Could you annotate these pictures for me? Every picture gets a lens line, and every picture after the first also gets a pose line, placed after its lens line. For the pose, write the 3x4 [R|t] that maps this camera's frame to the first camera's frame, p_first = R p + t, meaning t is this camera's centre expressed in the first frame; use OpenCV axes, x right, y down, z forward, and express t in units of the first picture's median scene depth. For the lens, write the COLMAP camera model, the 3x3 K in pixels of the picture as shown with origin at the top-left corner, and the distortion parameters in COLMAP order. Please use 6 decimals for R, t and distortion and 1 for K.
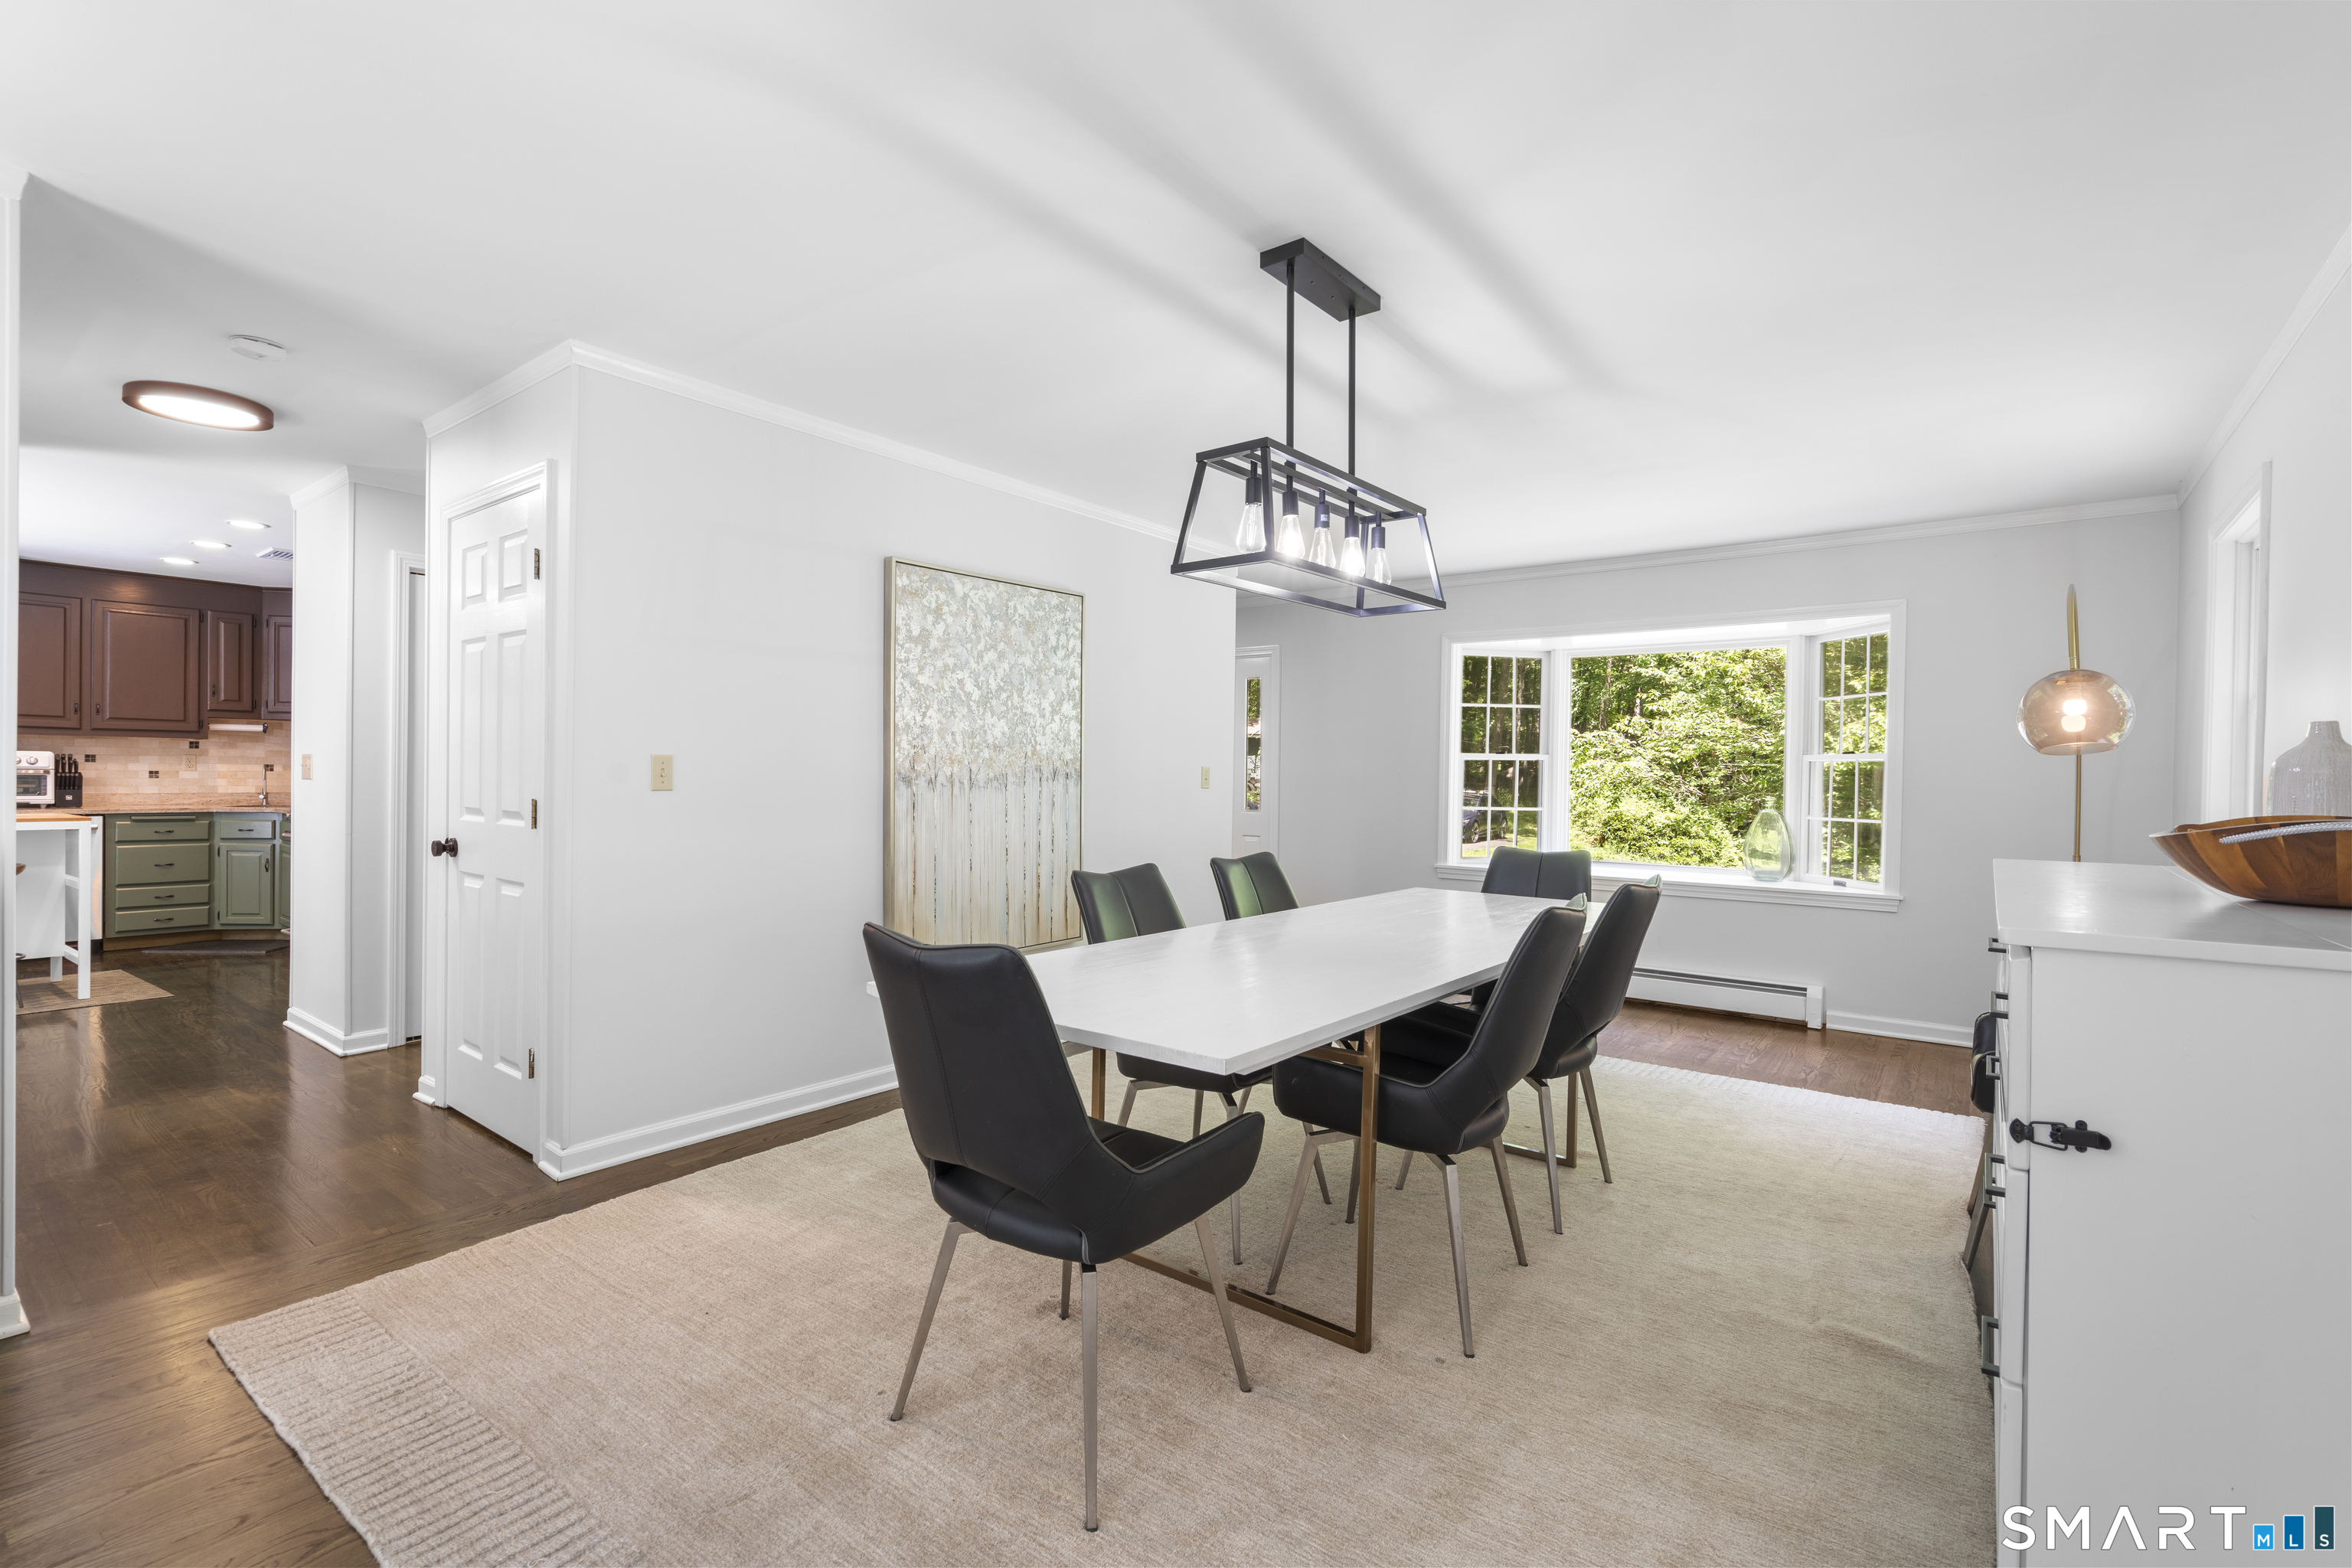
lens RADIAL K [[1063.3, 0, 1179.5], [0, 1063.3, 776.3], [0, 0, 1]] dist [-0.001919, 0.000702]
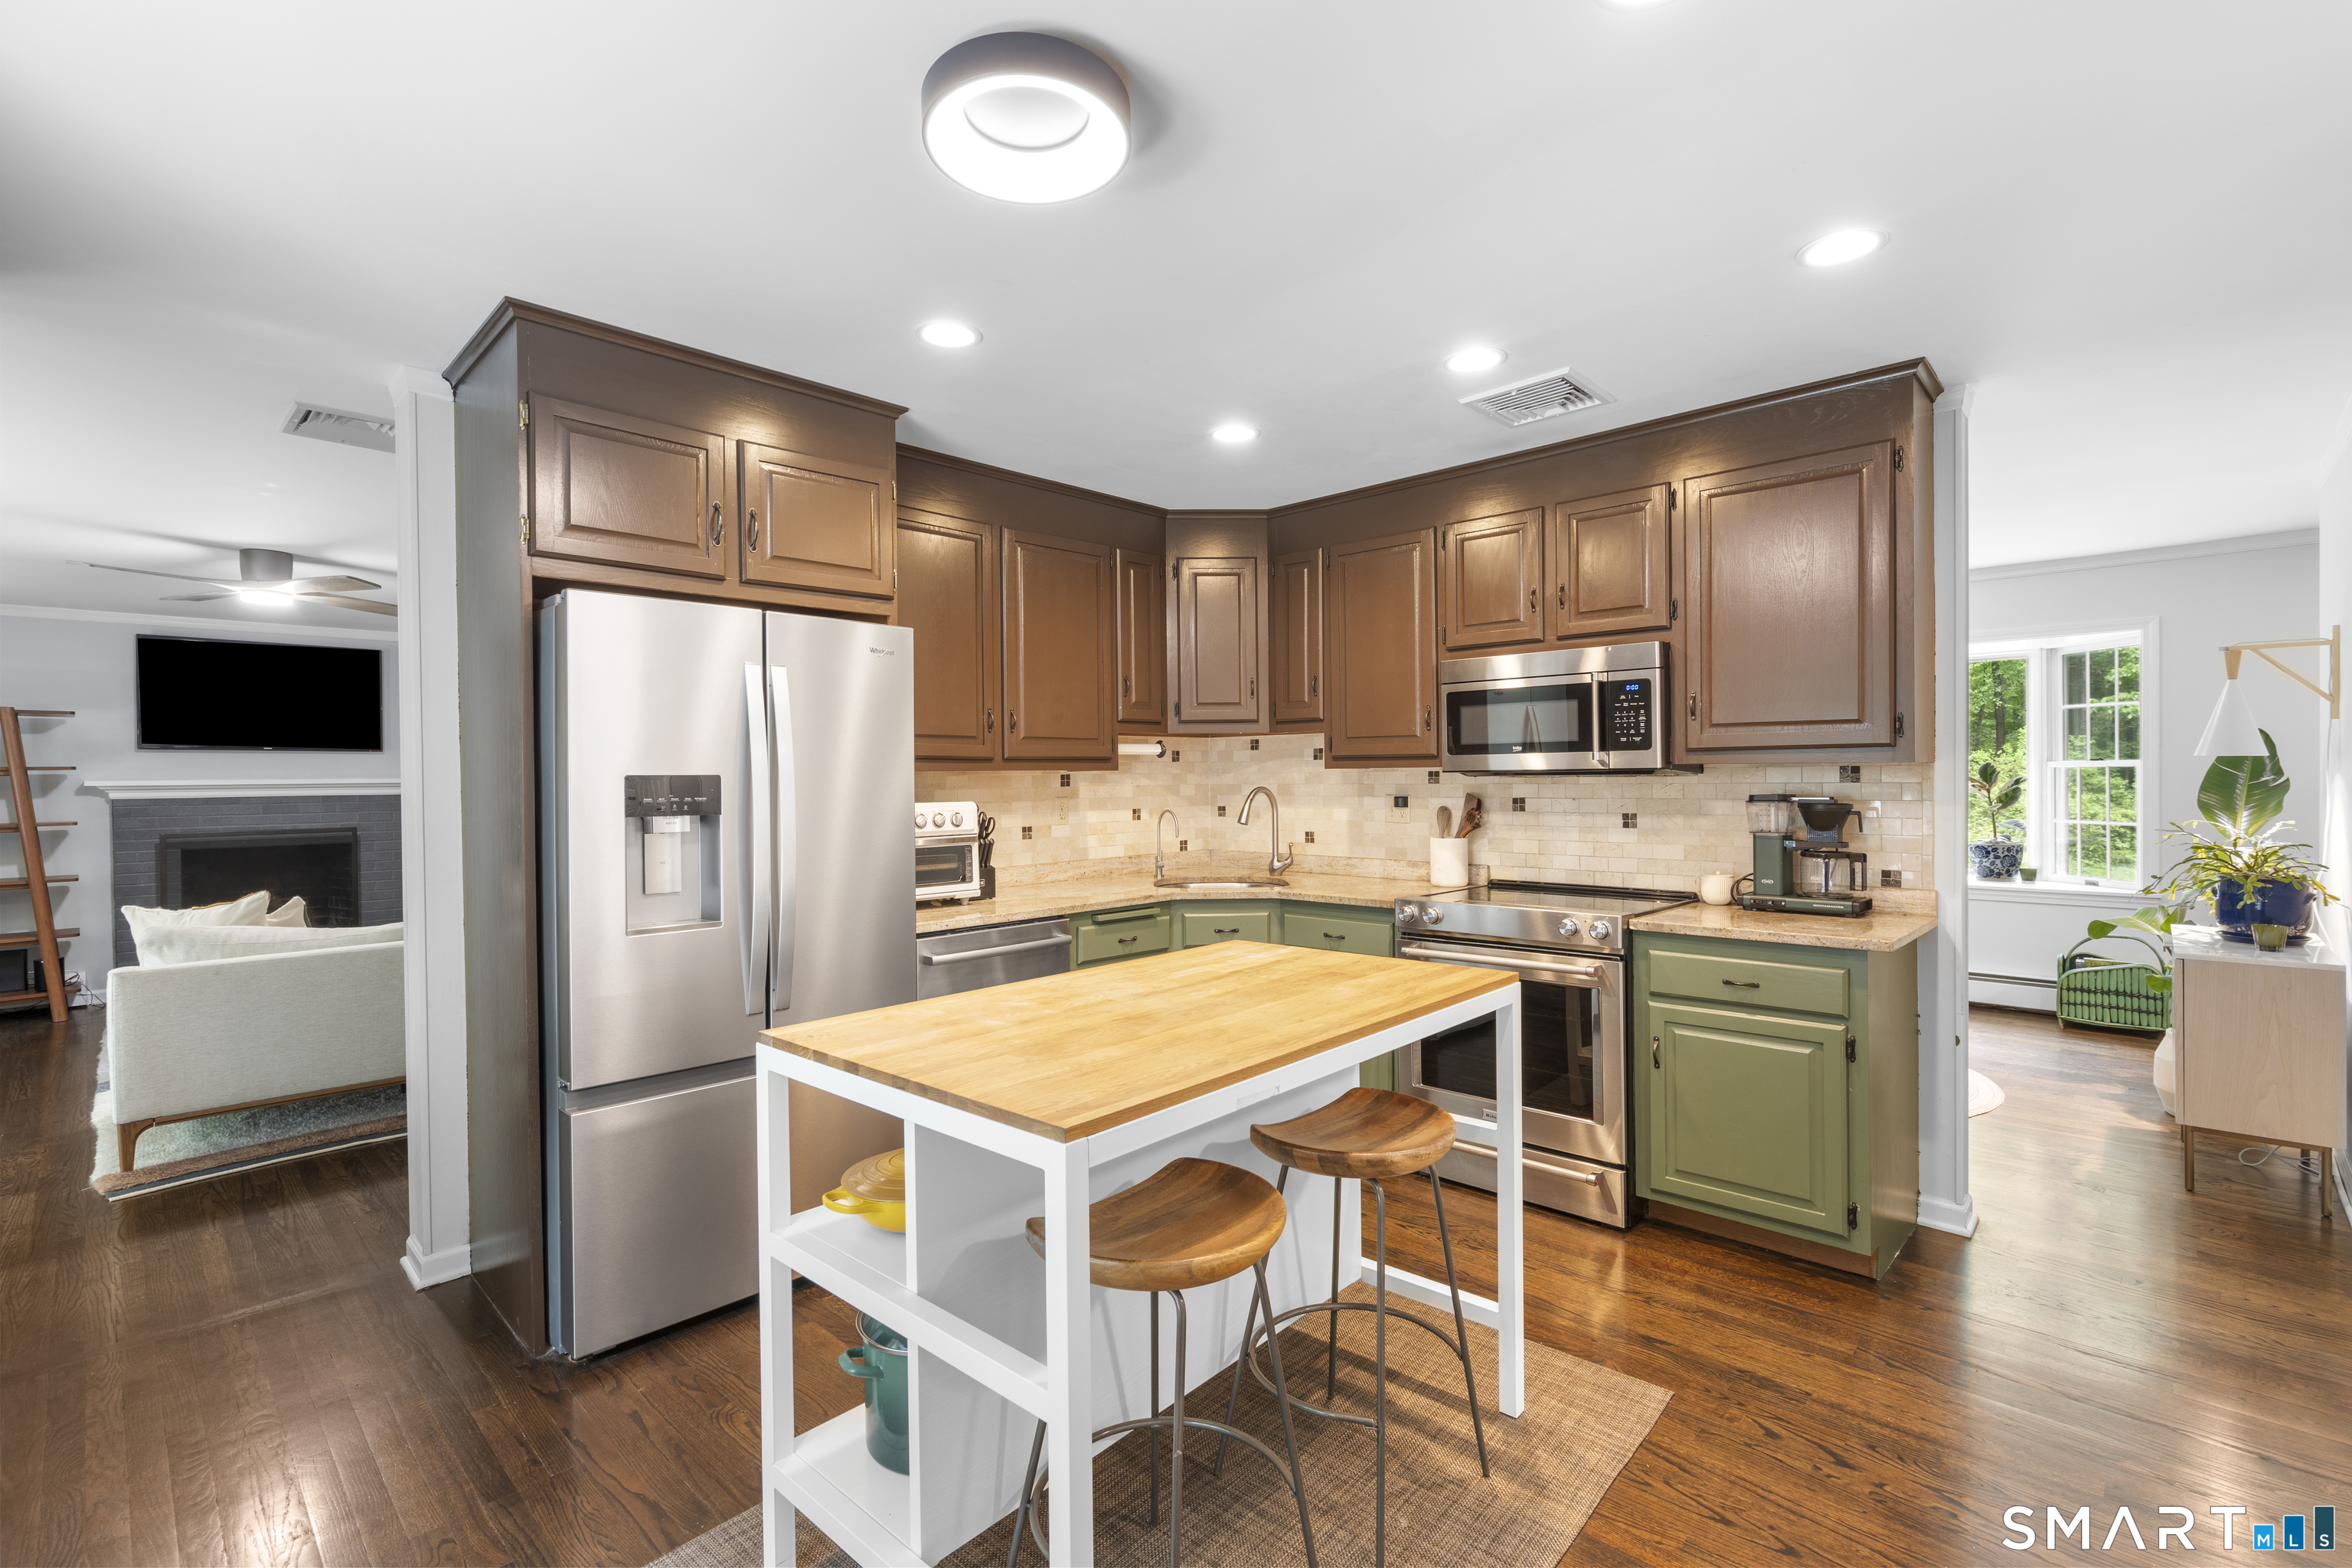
lens RADIAL K [[1063.3, 0, 1182.3], [0, 1063.3, 782.1], [0, 0, 1]] dist [-0.001919, 0.000702]
pose [[0.994667, -0.022072, -0.100745, -0.848869], [0.022283, 0.999751, 0.000968, -0.029463], [0.100699, -0.003207, 0.994912, 0.440295]]
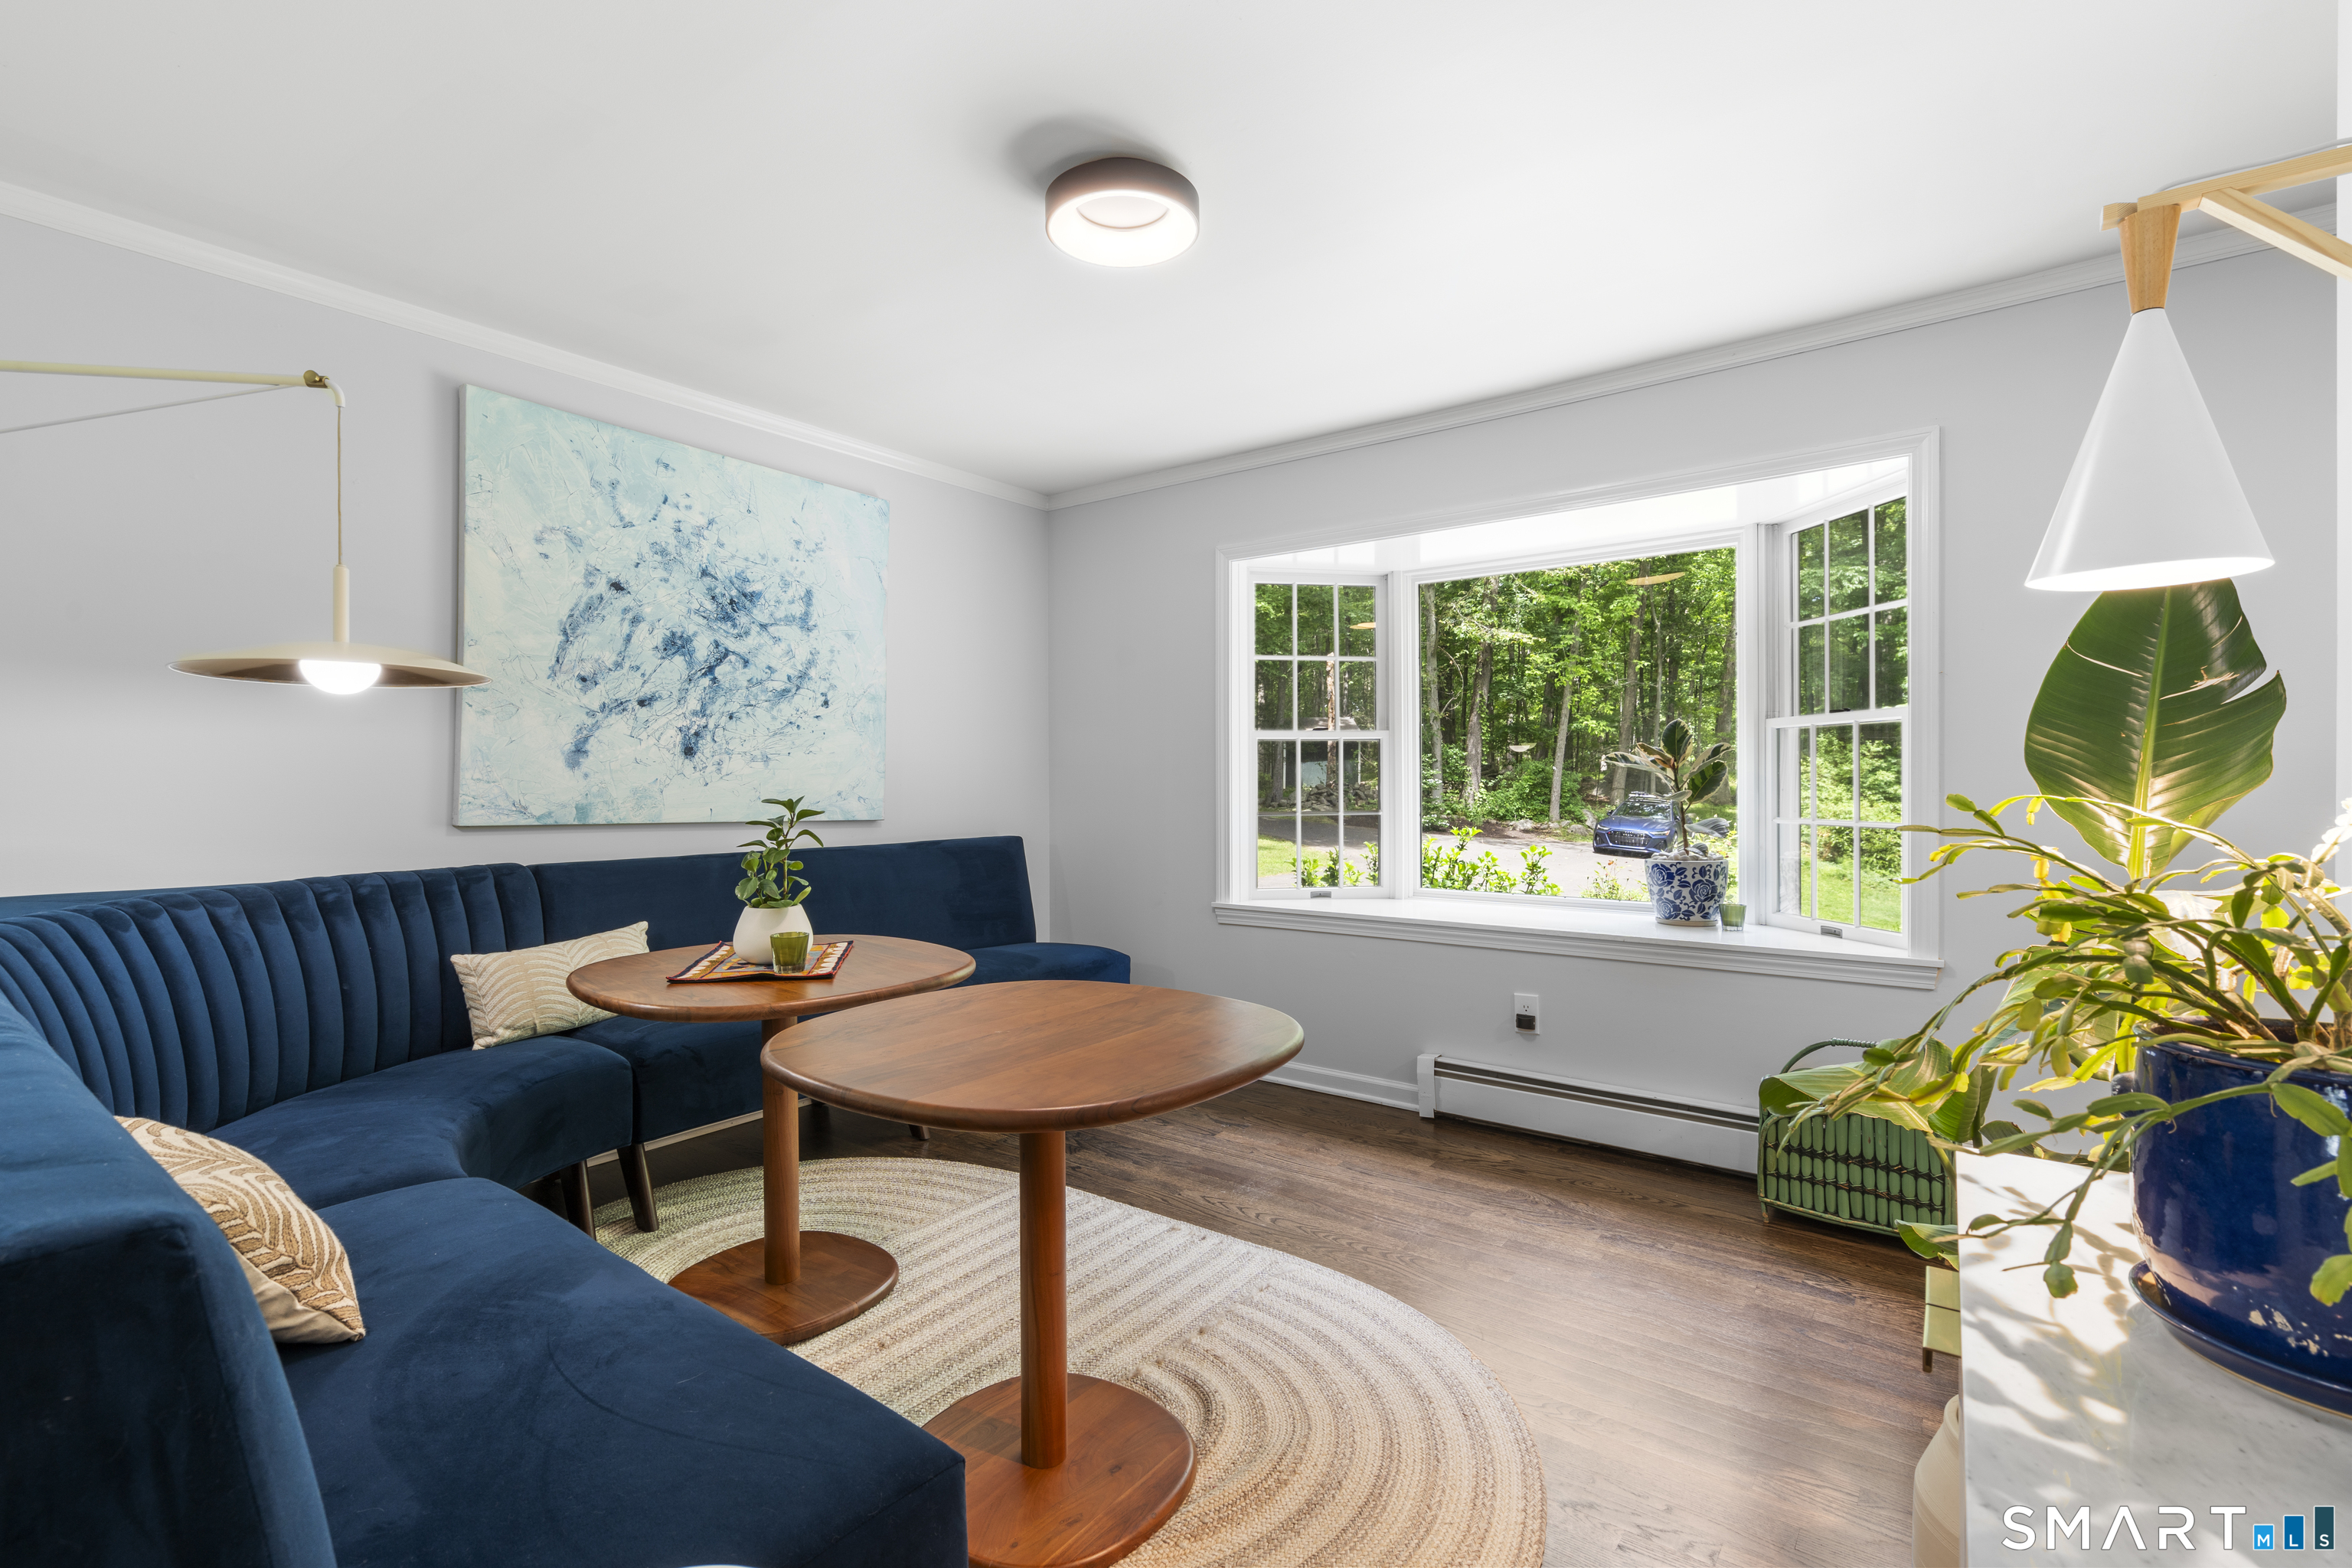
lens RADIAL K [[1063.3, 0, 1192.1], [0, 1063.3, 778.5], [0, 0, 1]] dist [-0.001919, 0.000702]
pose [[0.999705, -0.011768, 0.021235, -0.707467], [0.011915, 0.999906, -0.006837, -0.017456], [-0.021153, 0.007088, 0.999751, 0.626423]]
